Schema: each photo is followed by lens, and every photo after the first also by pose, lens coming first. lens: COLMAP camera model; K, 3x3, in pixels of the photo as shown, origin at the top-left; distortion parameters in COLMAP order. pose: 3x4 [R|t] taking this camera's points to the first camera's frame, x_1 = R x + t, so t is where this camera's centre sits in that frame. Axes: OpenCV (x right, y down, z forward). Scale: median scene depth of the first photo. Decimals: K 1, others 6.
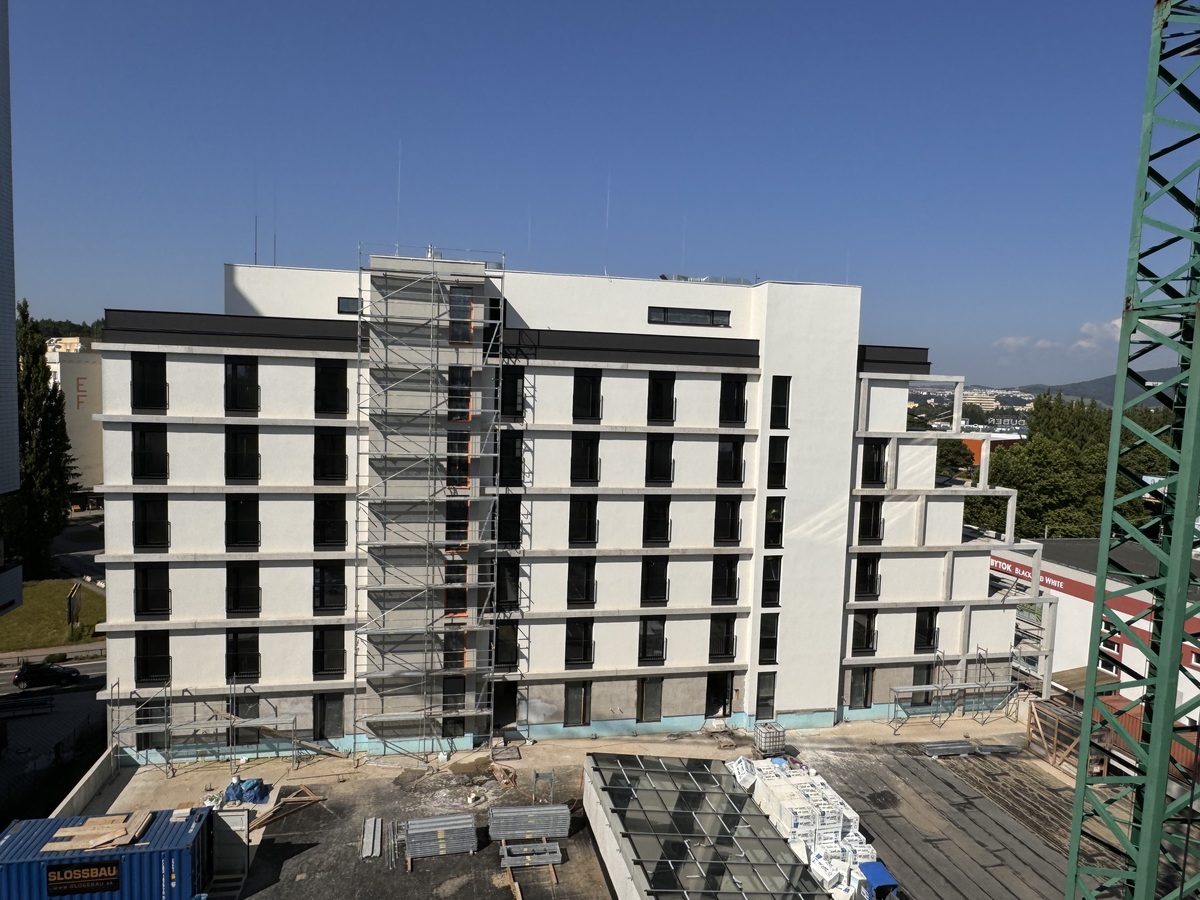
lens RADIAL K [[781.7, 0, 599.5], [0, 781.7, 445.4], [0, 0, 1]] dist [0.003980, 0.006649]
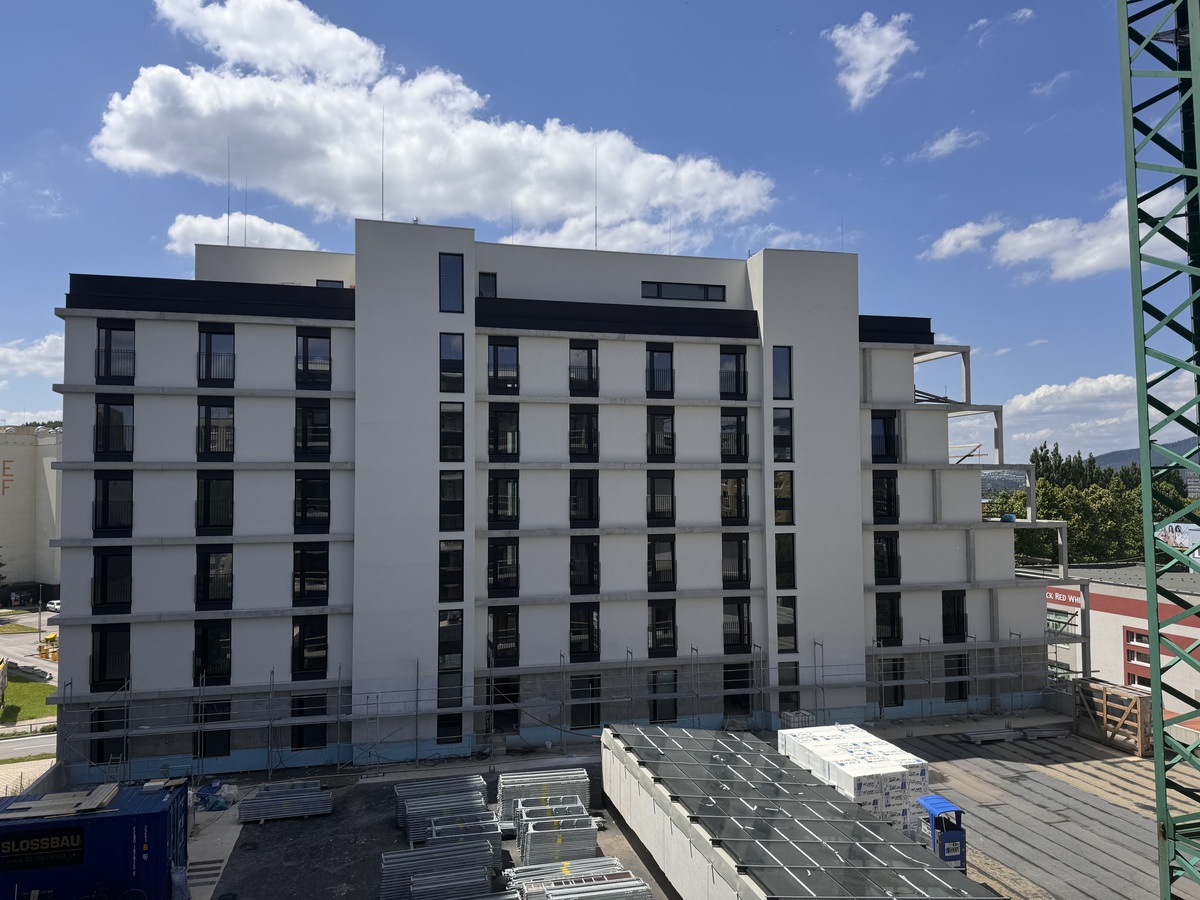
lens RADIAL K [[841.2, 0, 601.4], [0, 841.2, 452.1], [0, 0, 1]] dist [0.011287, -0.004752]
pose [[0.998401, -0.038707, 0.041189, -0.039032], [0.043420, 0.991767, -0.120468, 0.164603], [-0.036187, 0.122064, 0.991862, -0.001777]]
